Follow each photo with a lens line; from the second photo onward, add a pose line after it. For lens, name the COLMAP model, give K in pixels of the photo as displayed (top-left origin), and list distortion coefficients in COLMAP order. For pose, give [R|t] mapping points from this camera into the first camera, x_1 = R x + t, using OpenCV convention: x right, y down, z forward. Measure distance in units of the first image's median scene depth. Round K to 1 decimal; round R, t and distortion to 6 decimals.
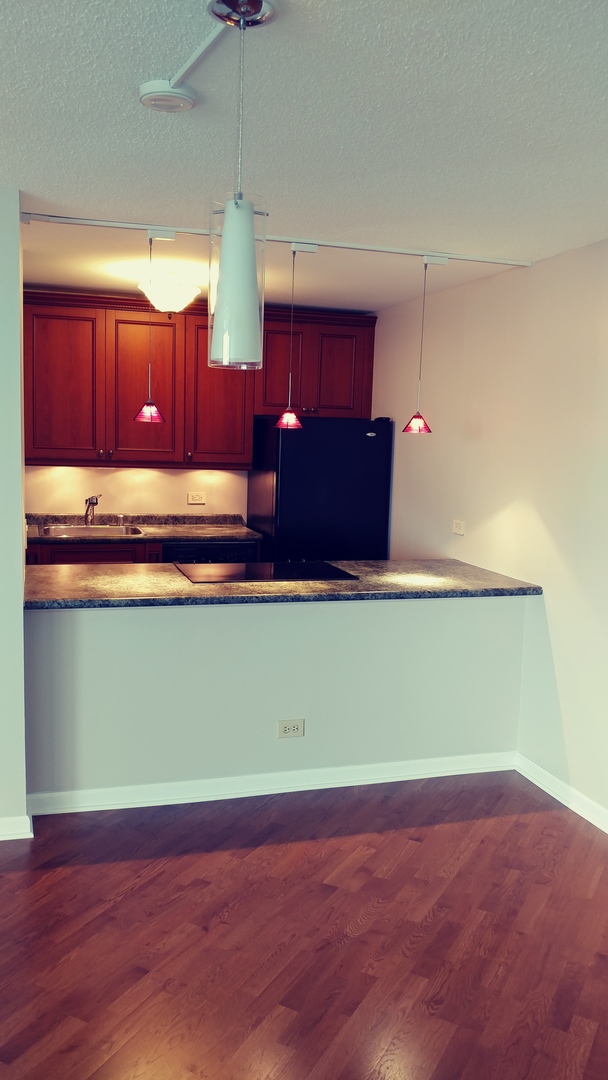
lens RADIAL K [[884.1, 0, 312.2], [0, 884.1, 546.6], [0, 0, 1]] dist [0.001561, -0.083266]
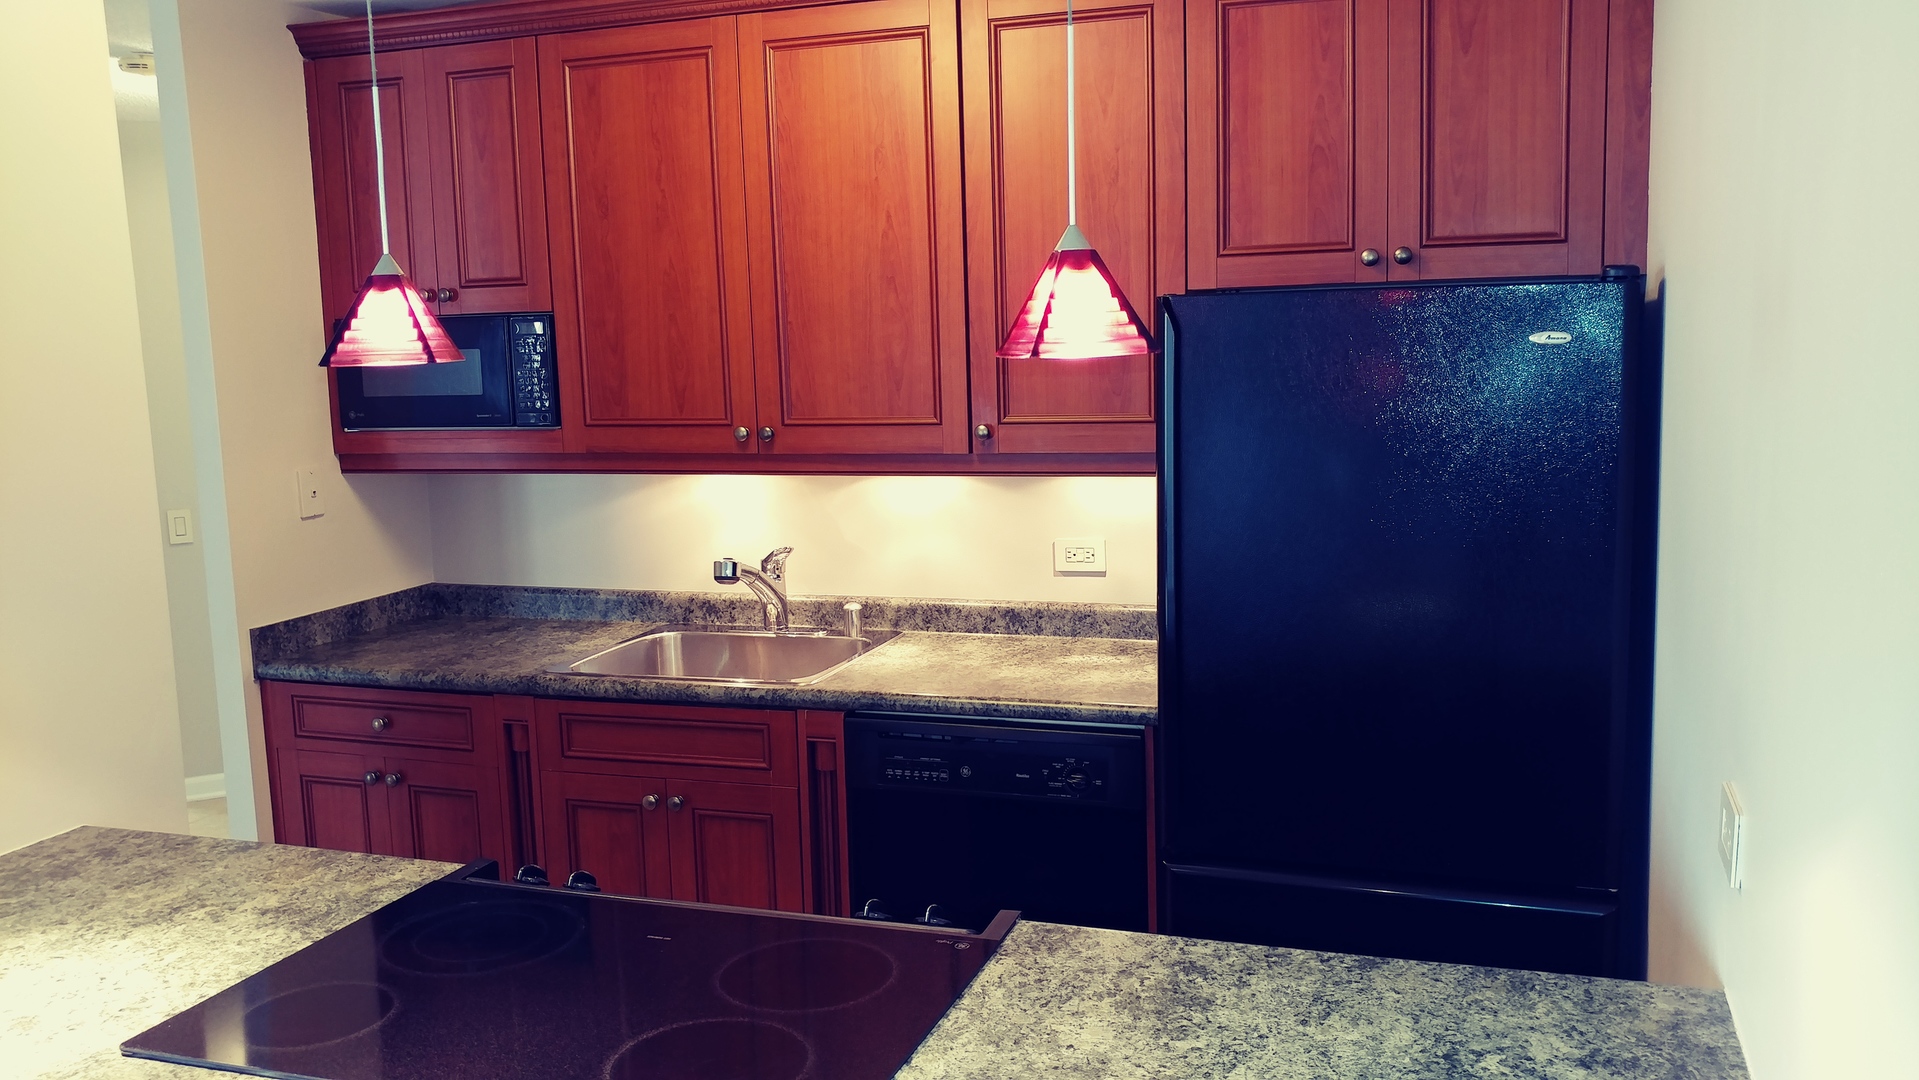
lens RADIAL K [[1570.9, 0, 955.0], [0, 1570.9, 538.4], [0, 0, 1]] dist [0.001561, -0.083266]
pose [[0.799505, 0.022674, -0.600231, 0.270957], [-0.021967, 0.999723, 0.008505, -0.097293], [0.600258, 0.006386, 0.799781, 0.753784]]
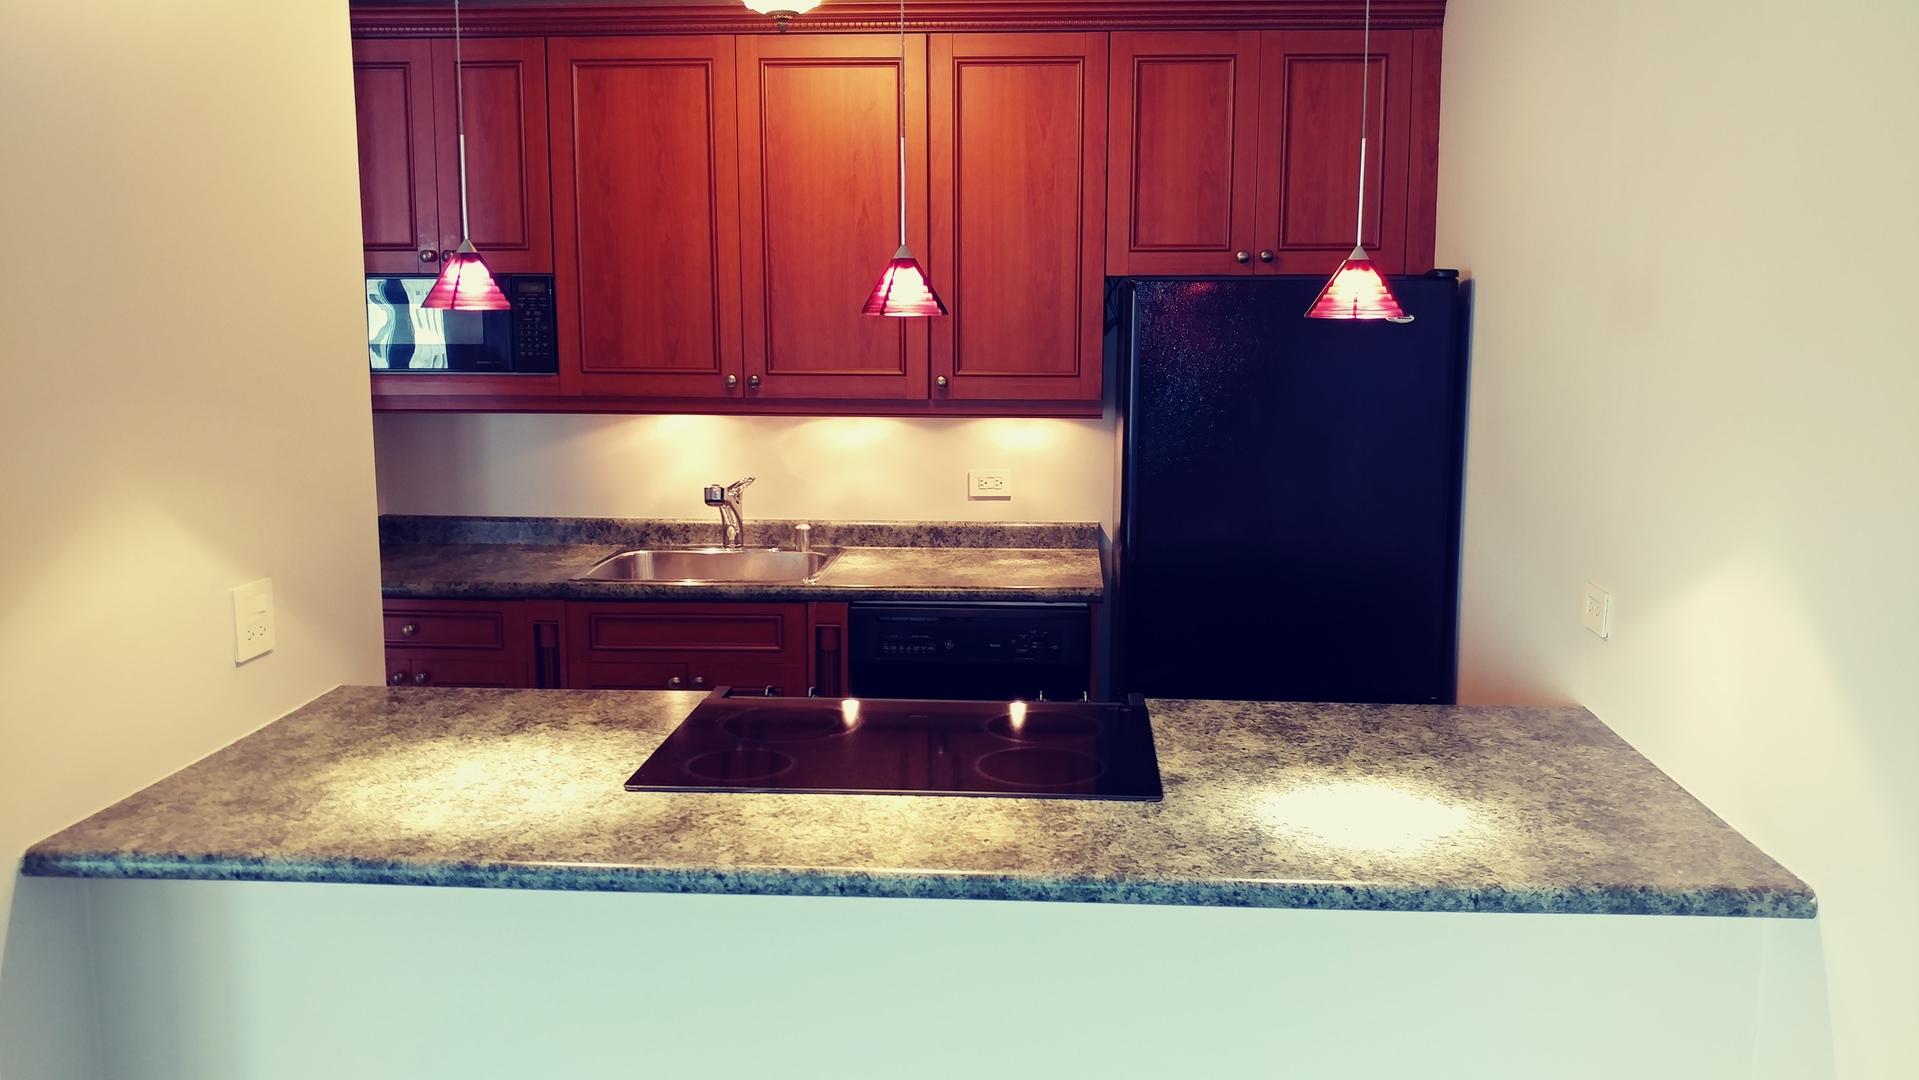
lens RADIAL K [[1570.9, 0, 968.7], [0, 1570.9, 532.5], [0, 0, 1]] dist [0.001561, -0.083266]
pose [[0.930063, 0.022676, -0.366699, 0.192071], [-0.018506, 0.999718, 0.014885, -0.063909], [0.366933, -0.007058, 0.930221, 0.469349]]
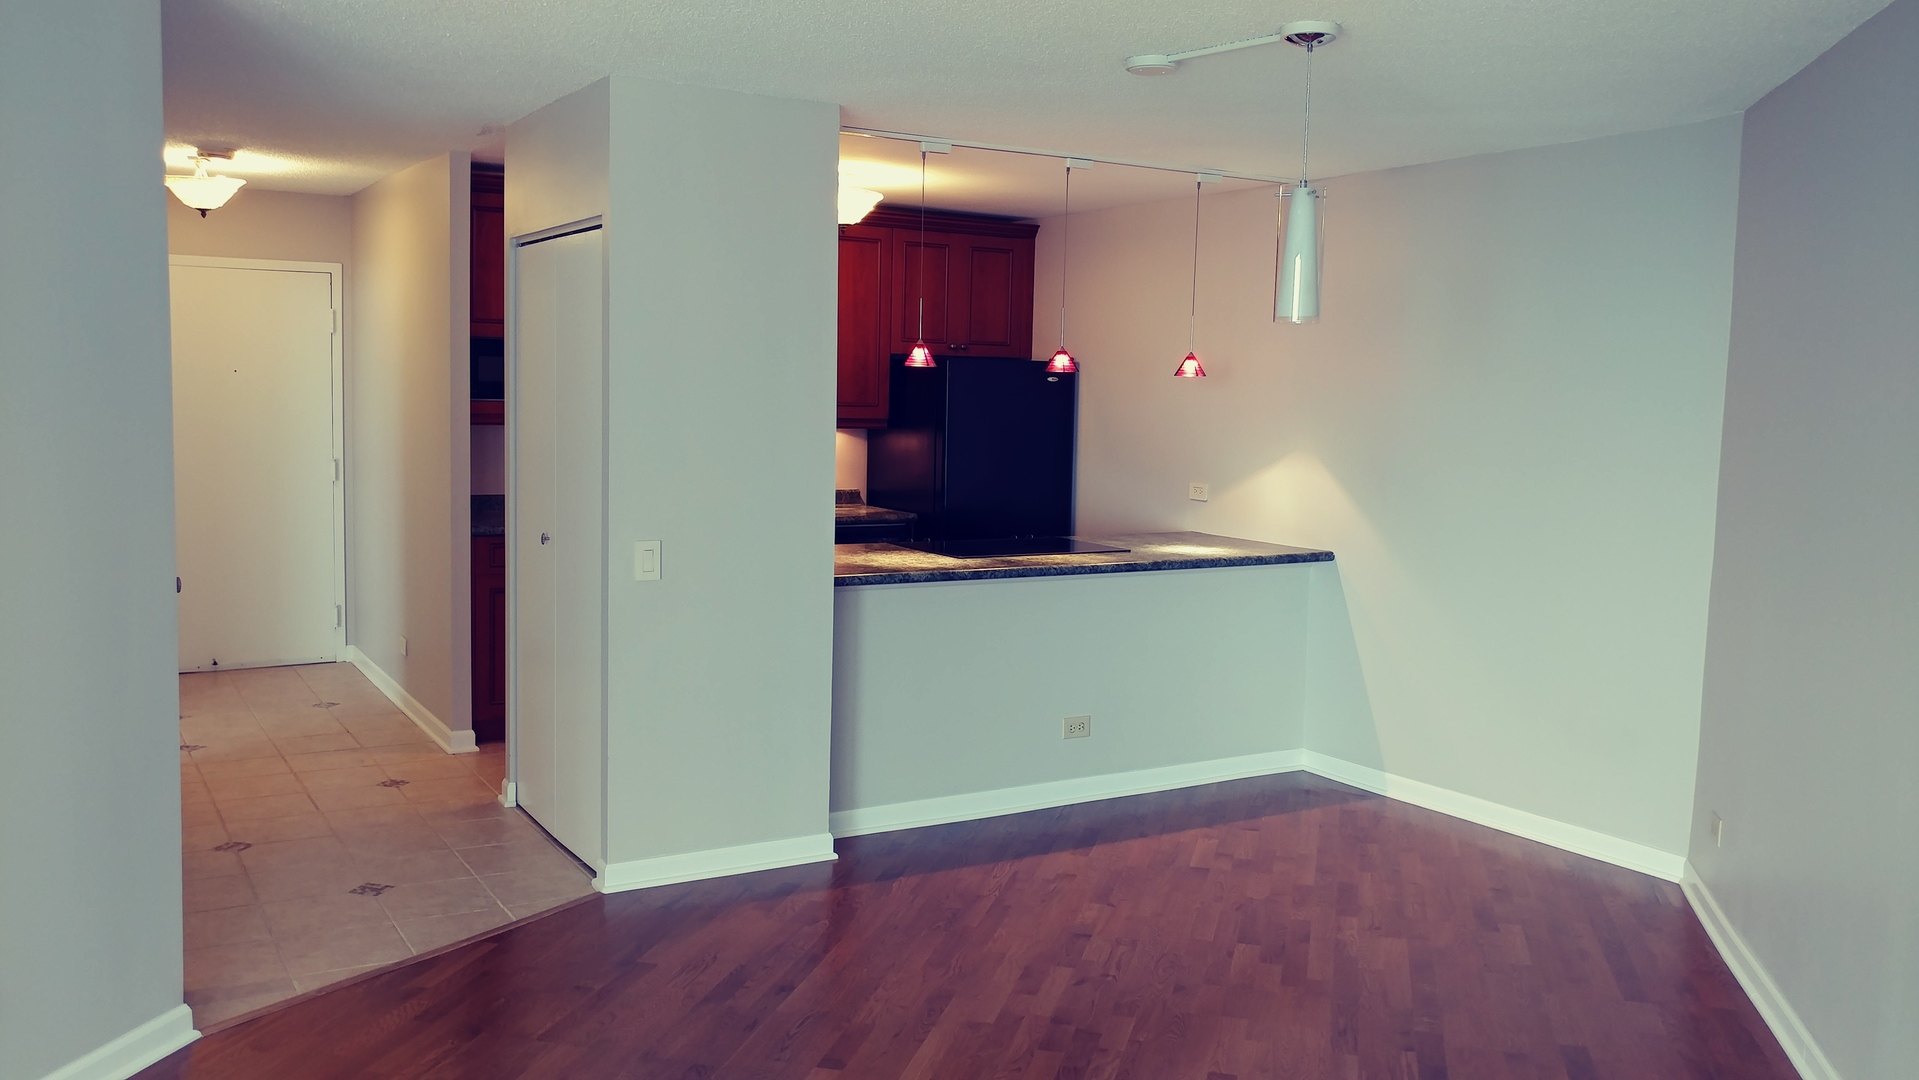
lens RADIAL K [[1570.9, 0, 957.3], [0, 1570.9, 524.2], [0, 0, 1]] dist [0.001561, -0.083266]
pose [[0.972327, -0.029295, 0.231778, -0.459059], [0.037059, 0.998886, -0.029213, 0.050019], [-0.230664, 0.036994, 0.972330, -0.422169]]
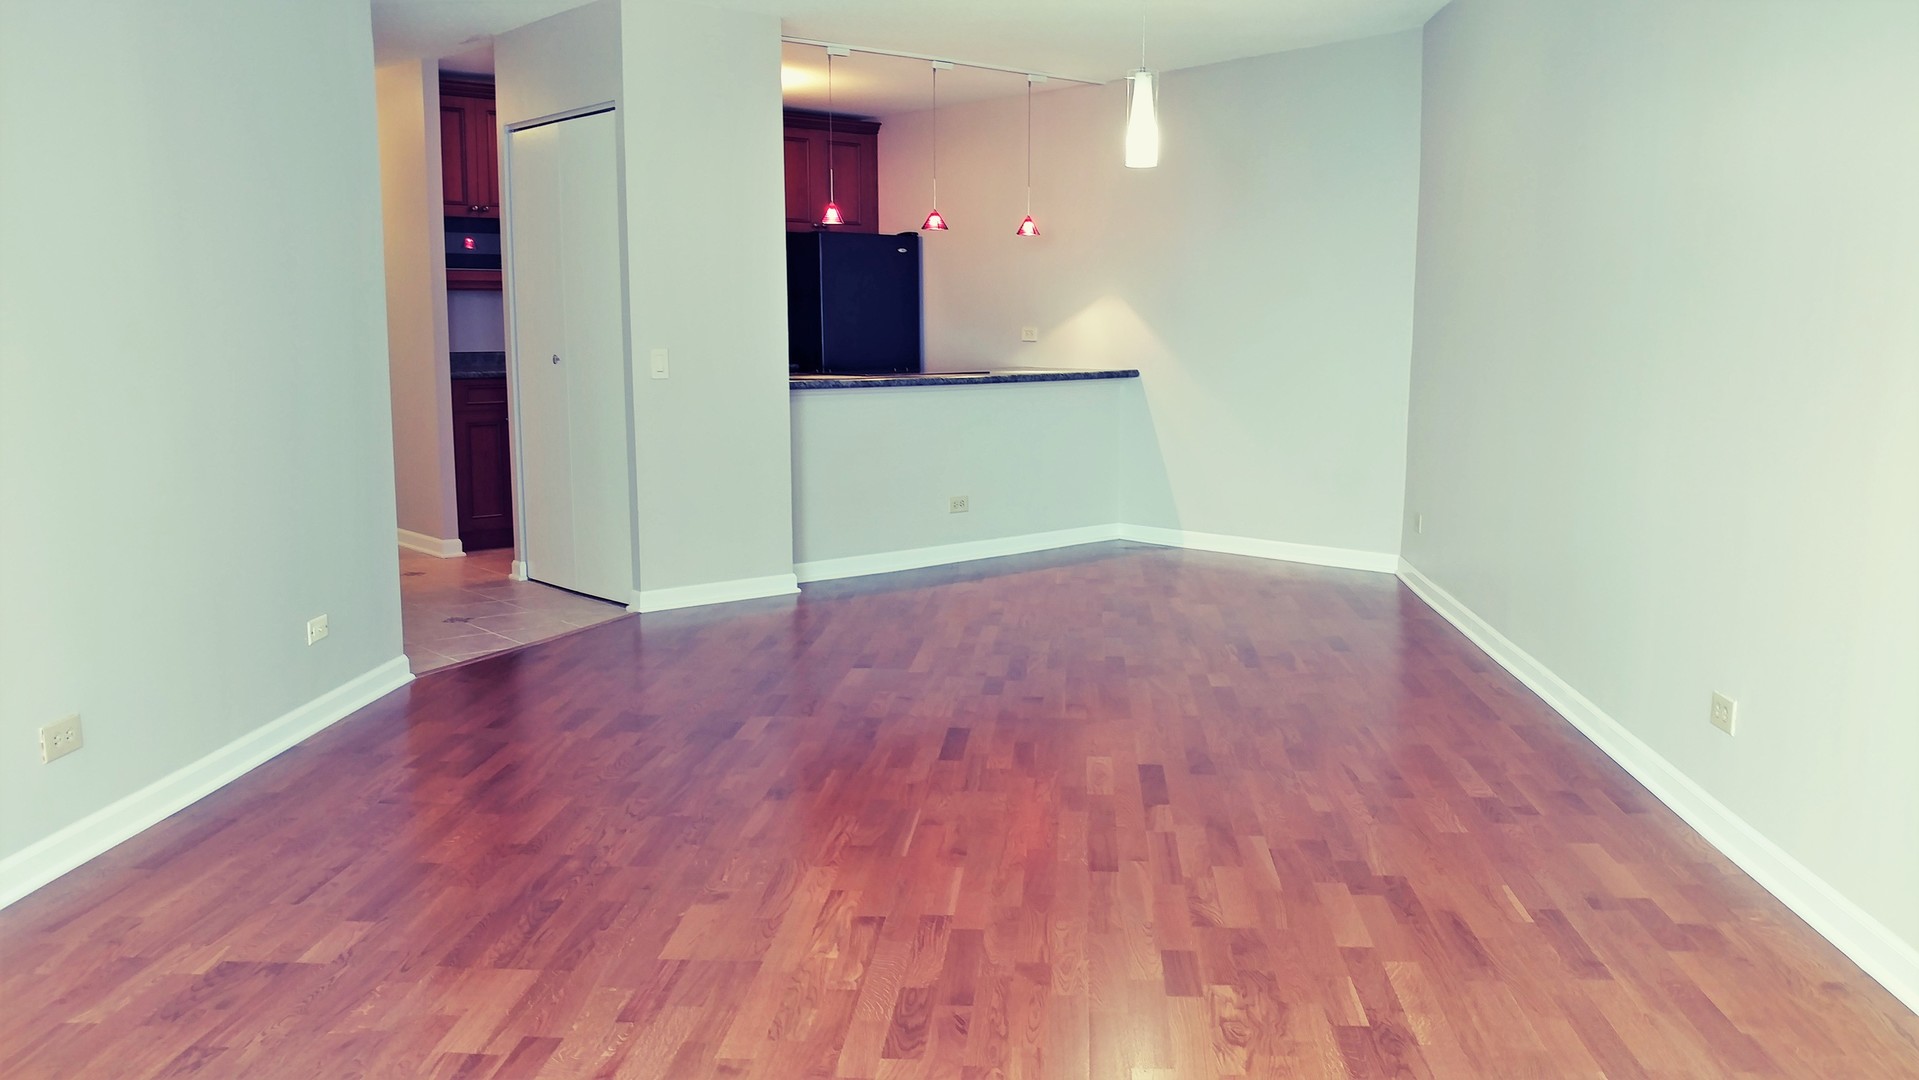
lens RADIAL K [[1570.9, 0, 960.1], [0, 1570.9, 558.9], [0, 0, 1]] dist [0.001561, -0.083266]
pose [[0.919693, -0.090092, 0.382163, -0.747472], [0.079197, 0.995879, 0.044180, 0.180448], [-0.384568, -0.010366, 0.923038, -0.782056]]
